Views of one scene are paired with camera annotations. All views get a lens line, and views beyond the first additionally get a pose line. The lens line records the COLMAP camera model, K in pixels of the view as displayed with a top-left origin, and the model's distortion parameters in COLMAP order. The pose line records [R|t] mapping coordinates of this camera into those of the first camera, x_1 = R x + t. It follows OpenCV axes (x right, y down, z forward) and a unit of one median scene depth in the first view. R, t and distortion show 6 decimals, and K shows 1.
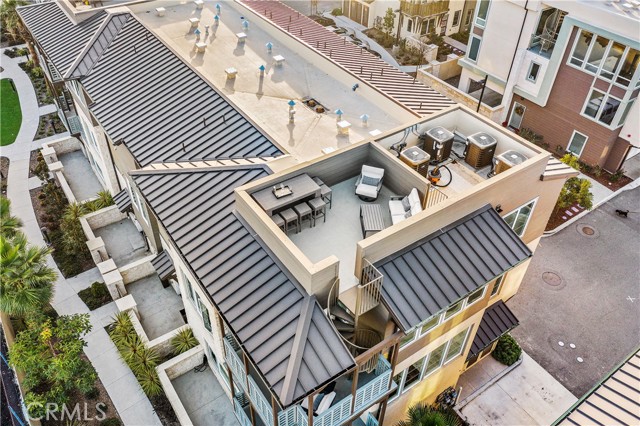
lens RADIAL K [[506.7, 0, 320.0], [0, 506.7, 213.0], [0, 0, 1]] dist [-0.004311, -0.006114]
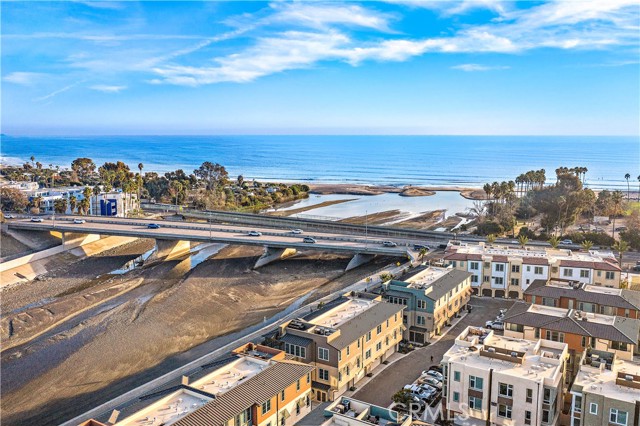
lens RADIAL K [[542.5, 0, 320.0], [0, 542.5, 213.0], [0, 0, 1]] dist [0.004419, 0.003512]
pose [[0.393640, 0.102572, -0.913524, 2.427724], [-0.596944, 0.784245, -0.169169, -0.063313], [0.699075, 0.611914, 0.369940, -0.800839]]
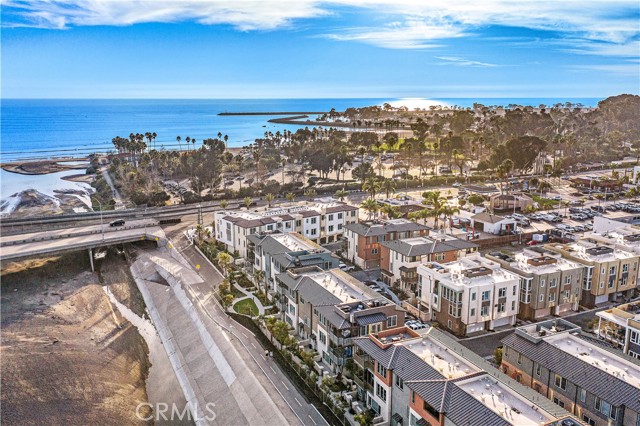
lens RADIAL K [[542.5, 0, 320.0], [0, 542.5, 213.0], [0, 0, 1]] dist [0.004419, 0.003512]
pose [[0.984537, 0.011789, -0.174780, 0.320487], [-0.095468, 0.872658, -0.478908, 0.871893], [0.146878, 0.488189, 0.860290, -2.098550]]
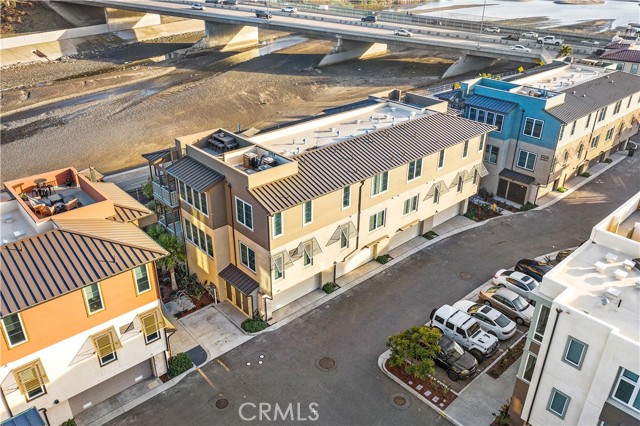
lens RADIAL K [[506.7, 0, 320.0], [0, 506.7, 213.0], [0, 0, 1]] dist [-0.004311, -0.006114]
pose [[0.129728, 0.434572, -0.891245, 1.102481], [-0.659260, 0.709193, 0.249843, -0.329312], [0.740640, 0.555151, 0.378498, 0.274645]]
